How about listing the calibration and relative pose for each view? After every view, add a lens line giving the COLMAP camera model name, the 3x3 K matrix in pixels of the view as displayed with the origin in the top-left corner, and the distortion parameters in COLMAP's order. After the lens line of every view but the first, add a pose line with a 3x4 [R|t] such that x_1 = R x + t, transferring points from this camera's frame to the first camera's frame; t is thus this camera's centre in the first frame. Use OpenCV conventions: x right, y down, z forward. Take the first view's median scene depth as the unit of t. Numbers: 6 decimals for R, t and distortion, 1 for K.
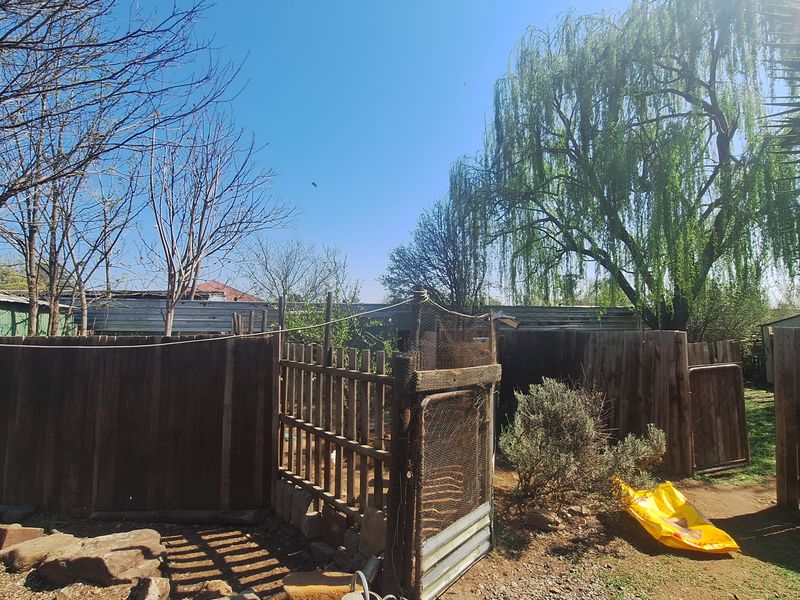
lens RADIAL K [[420.6, 0, 400.8], [0, 420.6, 300.9], [0, 0, 1]] dist [-0.004577, 0.002324]
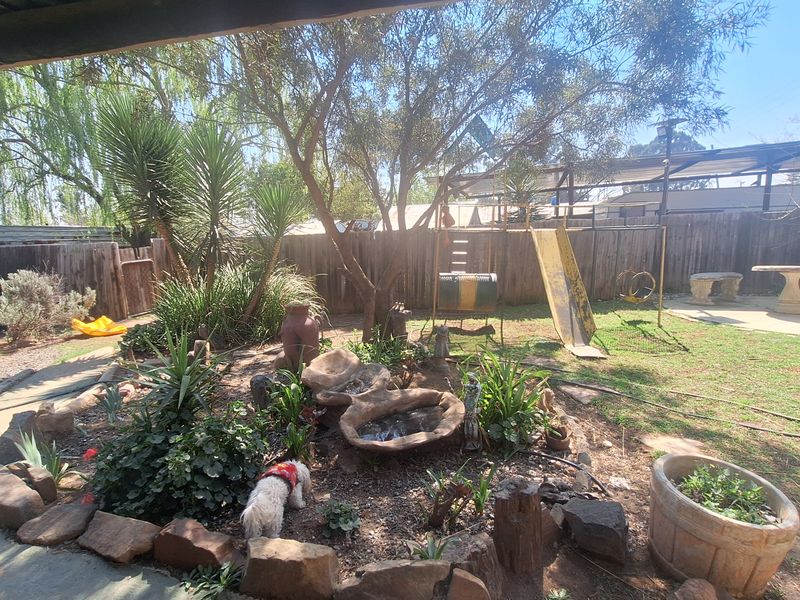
lens RADIAL K [[420.6, 0, 399.9], [0, 420.6, 301.6], [0, 0, 1]] dist [-0.004577, 0.002324]
pose [[0.515629, -0.140635, 0.845191, -0.260830], [-0.023601, 0.983732, 0.178086, -0.028146], [-0.856487, -0.111773, 0.503922, -0.974267]]
